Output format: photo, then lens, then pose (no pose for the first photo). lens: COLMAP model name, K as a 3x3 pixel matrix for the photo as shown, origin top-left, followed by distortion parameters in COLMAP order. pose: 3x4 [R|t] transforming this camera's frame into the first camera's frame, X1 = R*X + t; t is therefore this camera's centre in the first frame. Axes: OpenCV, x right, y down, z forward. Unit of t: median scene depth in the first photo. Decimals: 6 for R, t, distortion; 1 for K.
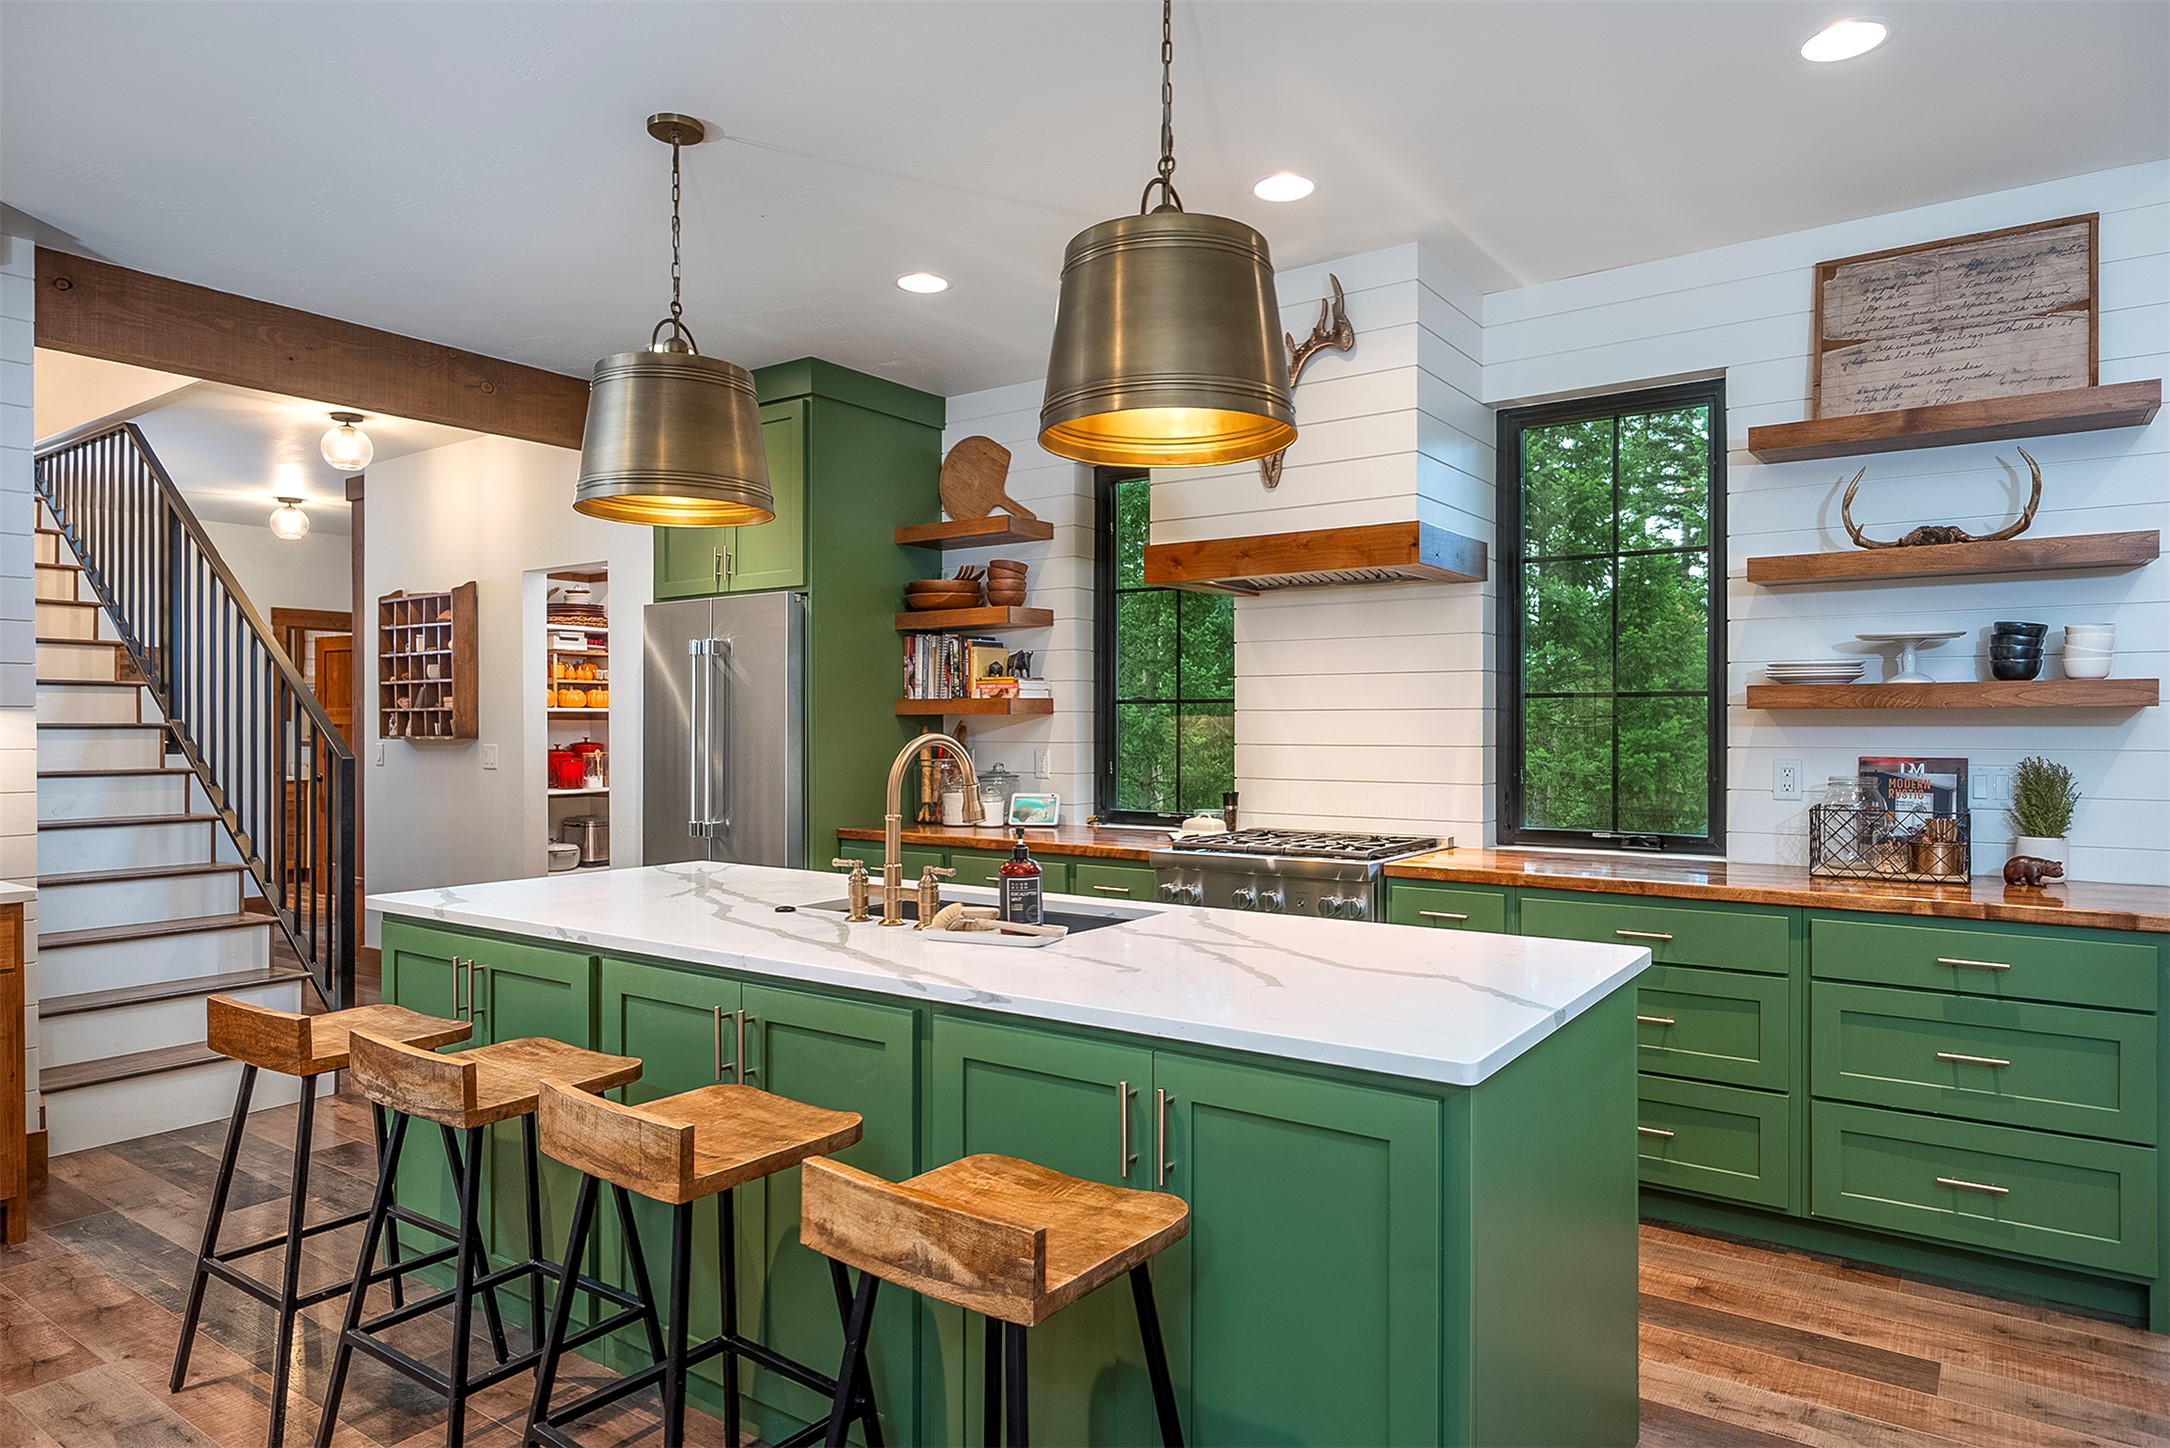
lens RADIAL K [[1288.3, 0, 1089.9], [0, 1288.3, 729.0], [0, 0, 1]] dist [0.009053, -0.002056]
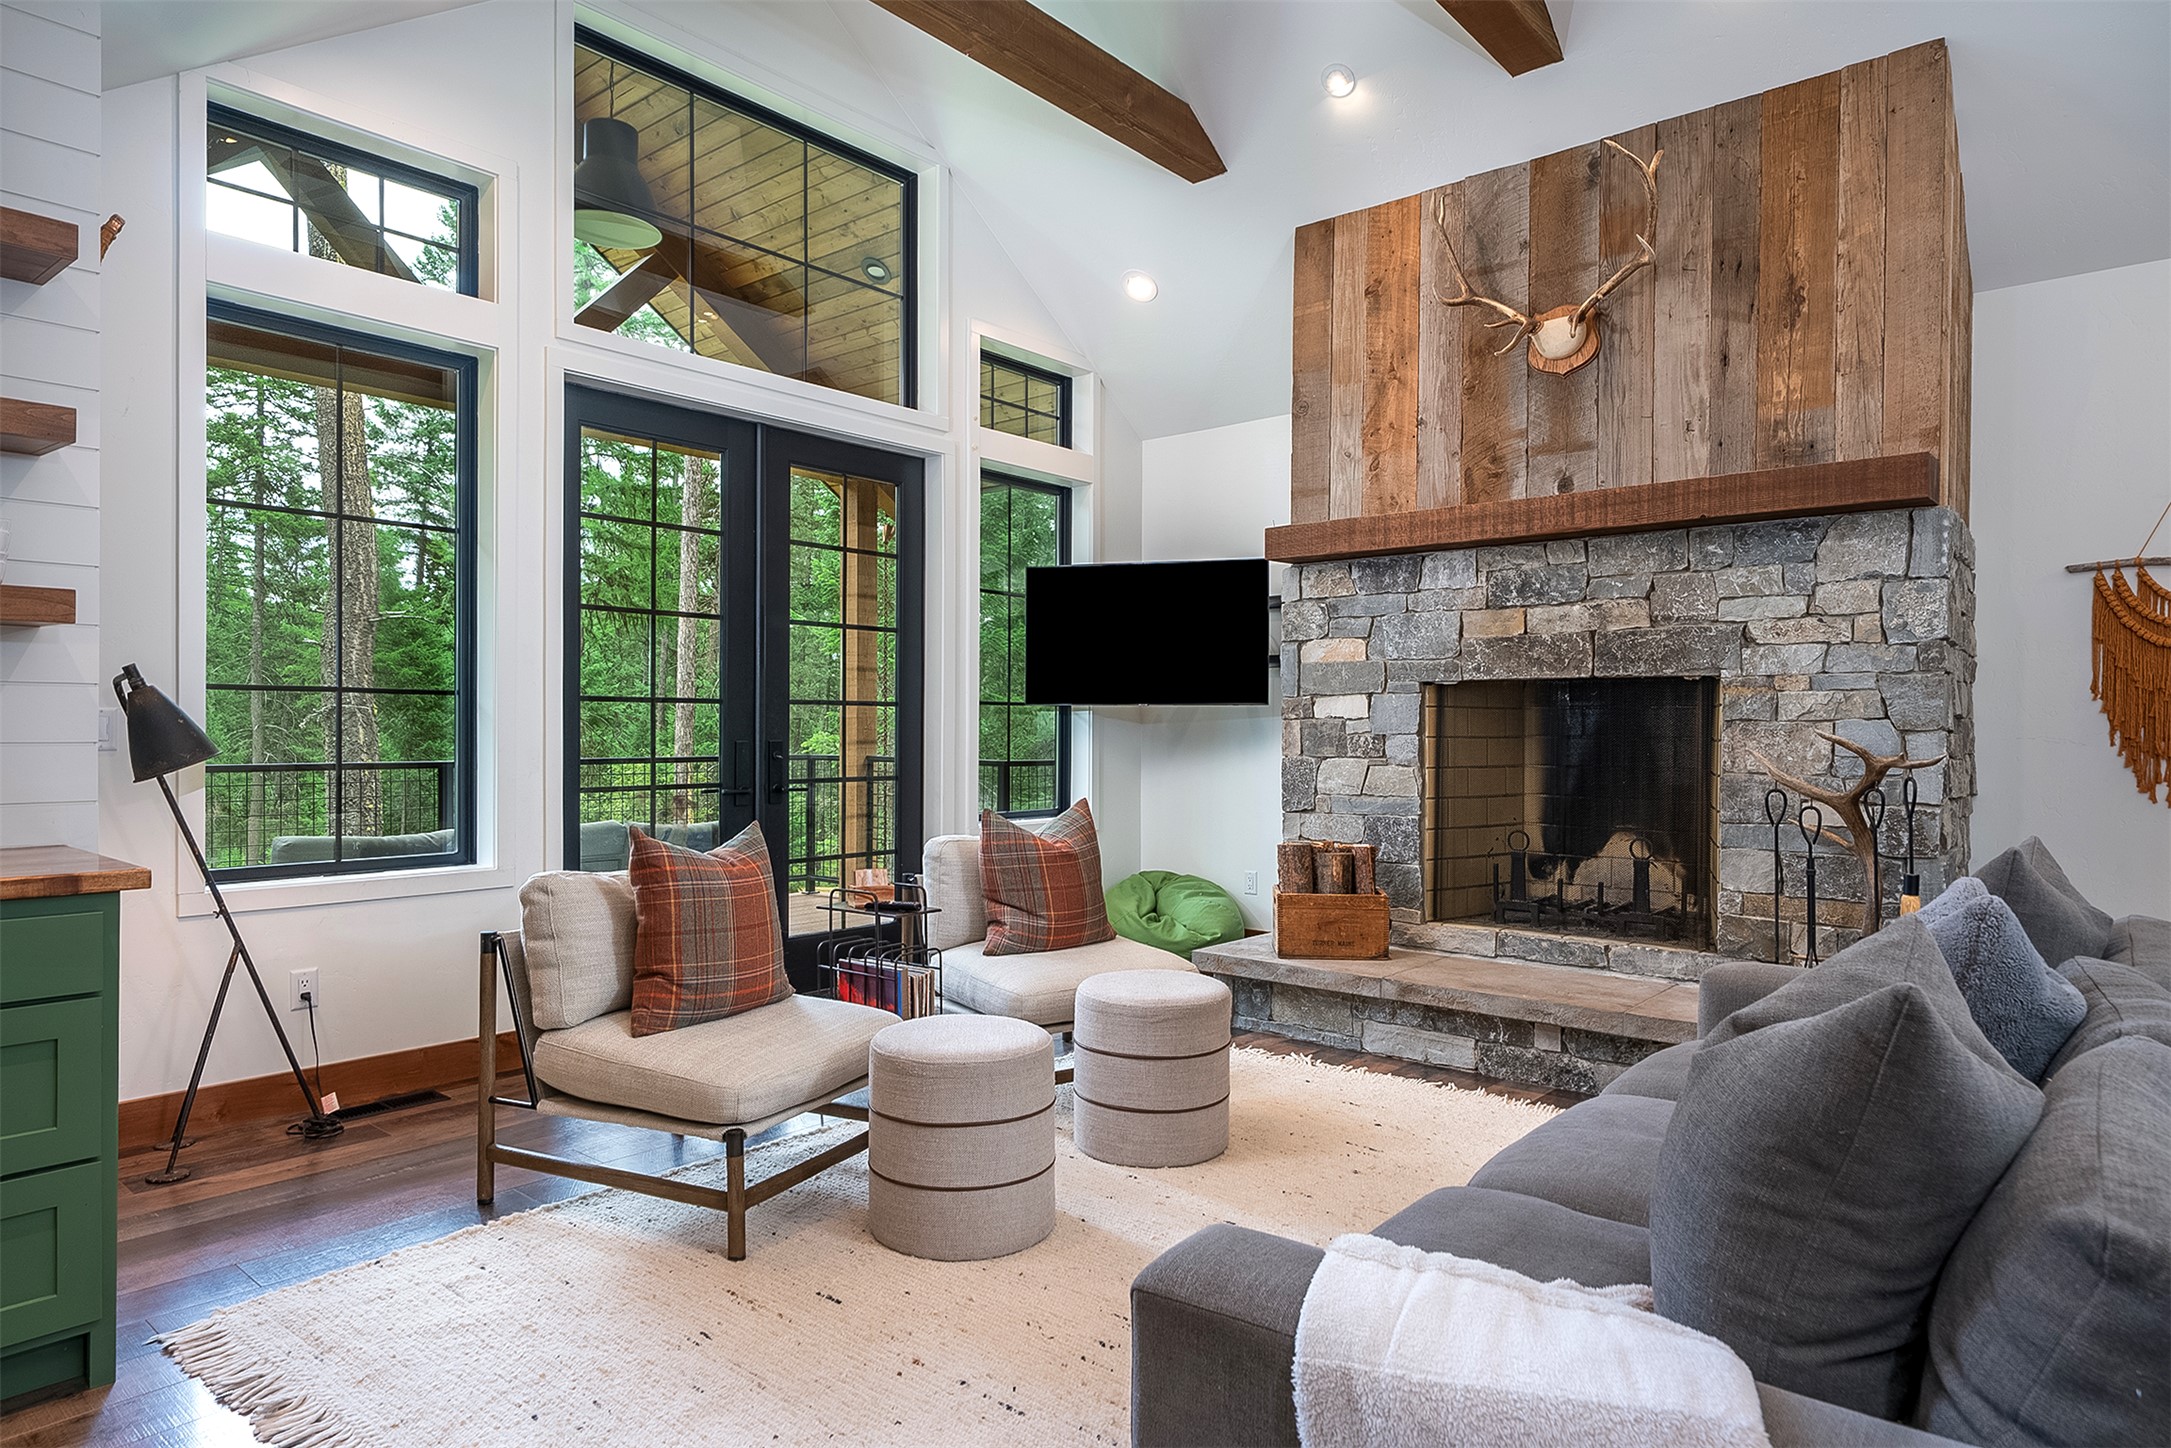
lens RADIAL K [[1276.2, 0, 1078.0], [0, 1276.2, 732.8], [0, 0, 1]] dist [0.011094, -0.003577]
pose [[0.099107, -0.002977, 0.995072, 0.053684], [-0.002649, 0.999991, 0.003256, 0.034074], [-0.995073, -0.002959, 0.099099, 0.202840]]
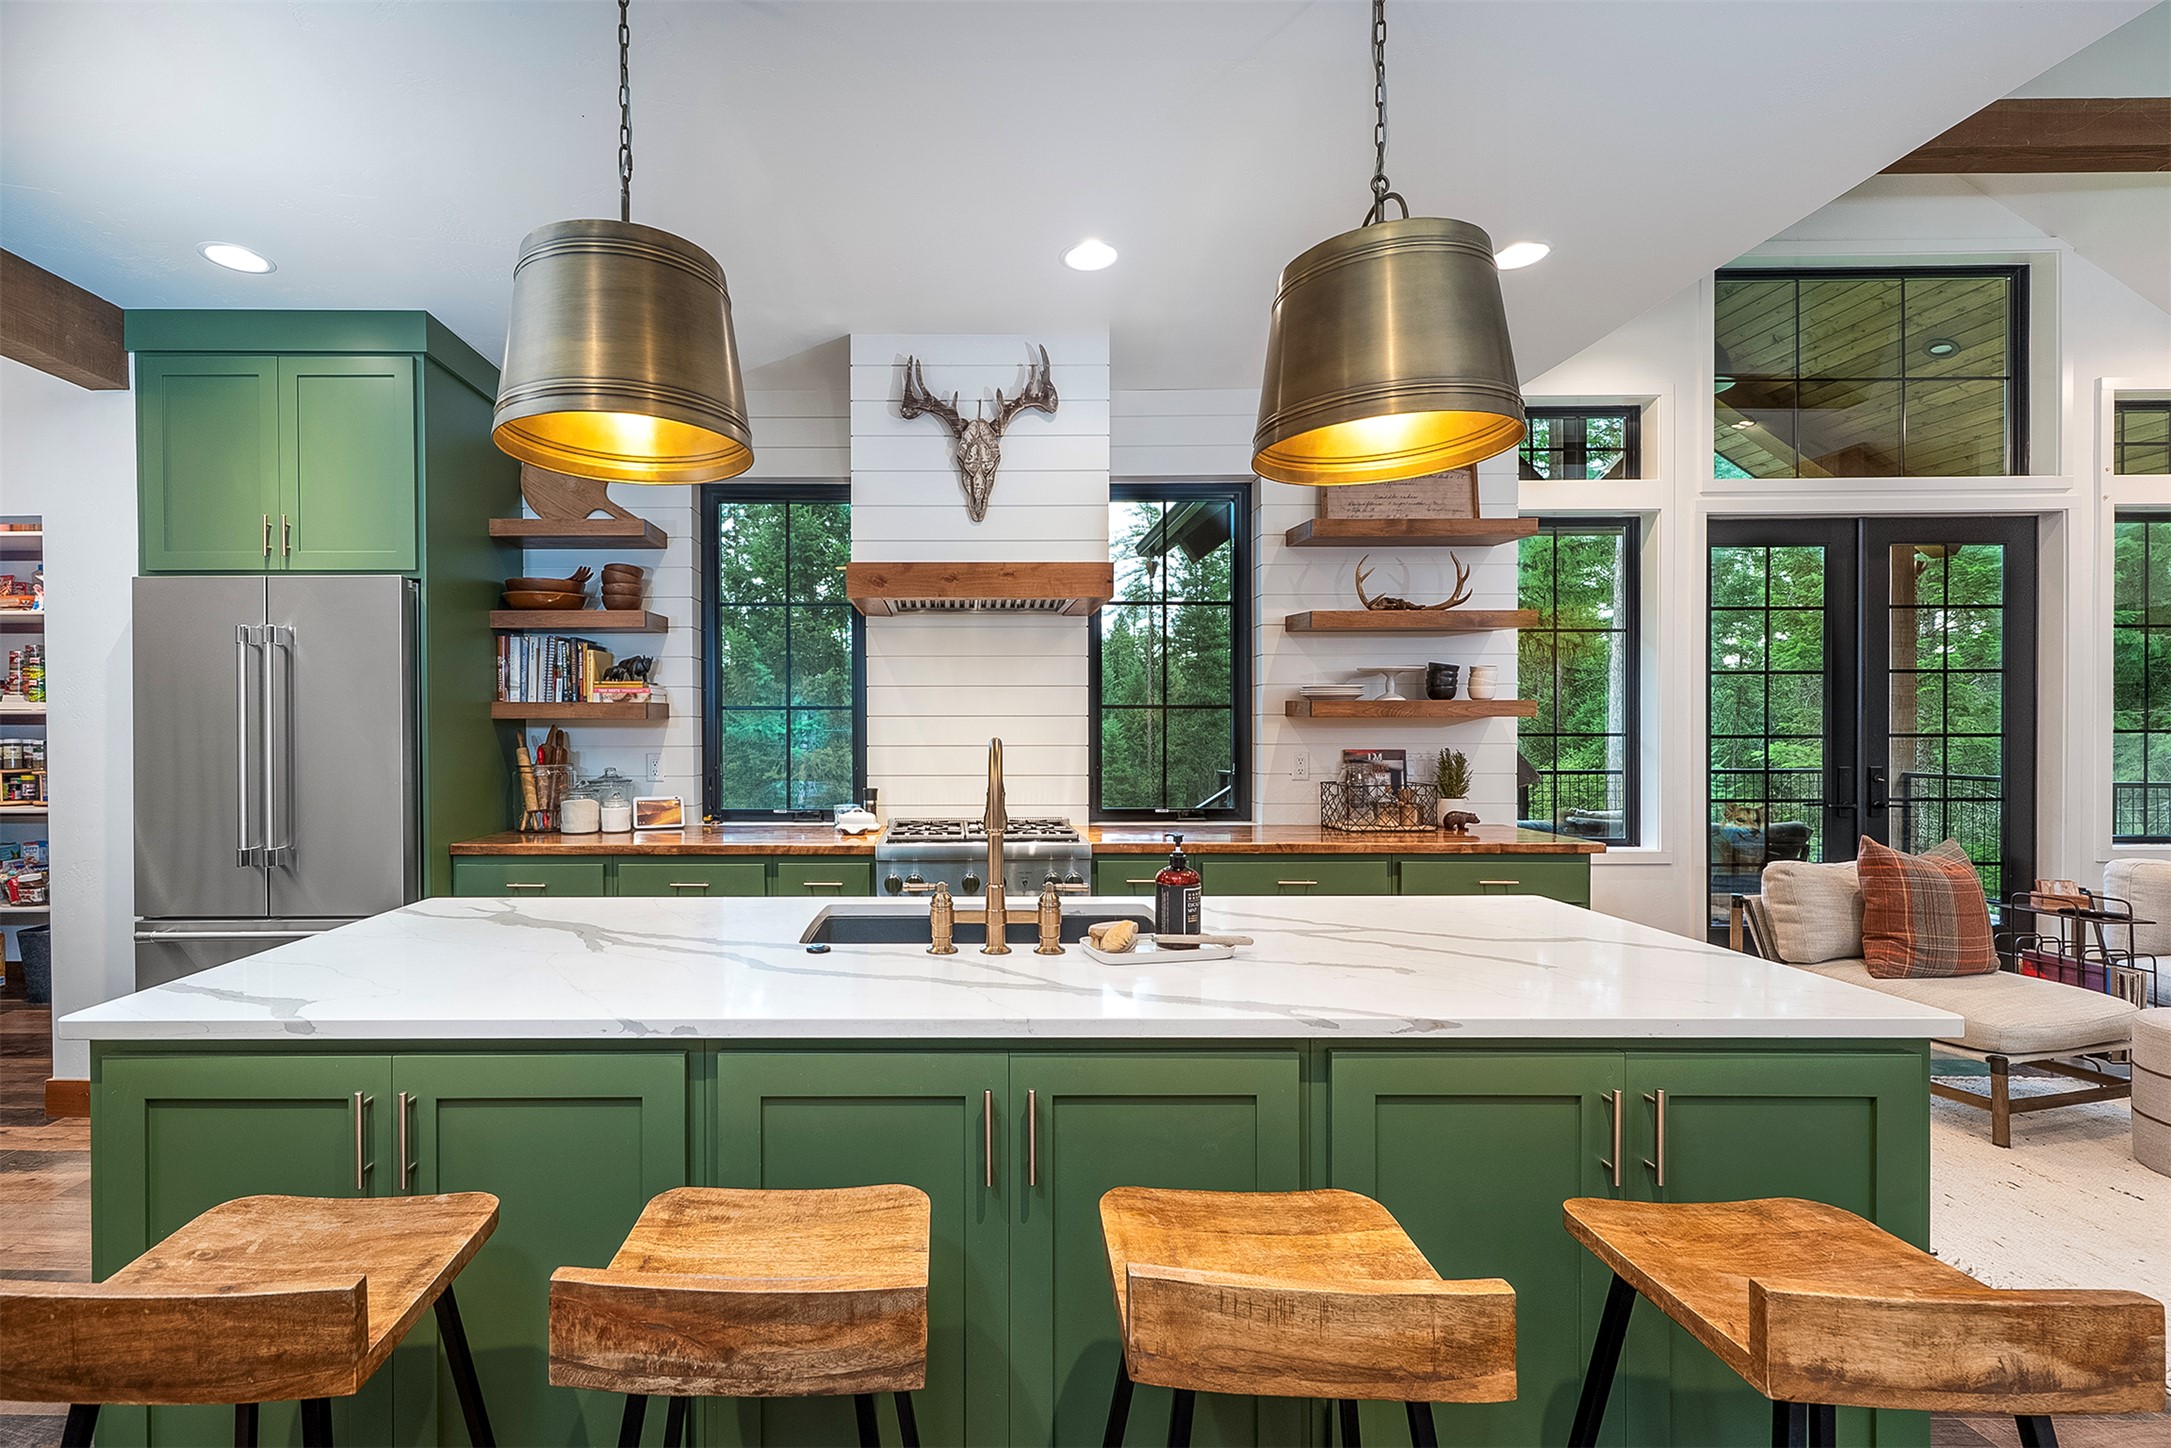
lens RADIAL K [[962.7, 0, 941.0], [0, 962.7, 734.5], [0, 0, 1]] dist [0.005796, 0.000373]
pose [[0.820721, -0.004215, 0.571314, -0.356610], [0.003377, 0.999991, 0.002526, -0.000169], [-0.571319, -0.000144, 0.820728, 0.301053]]
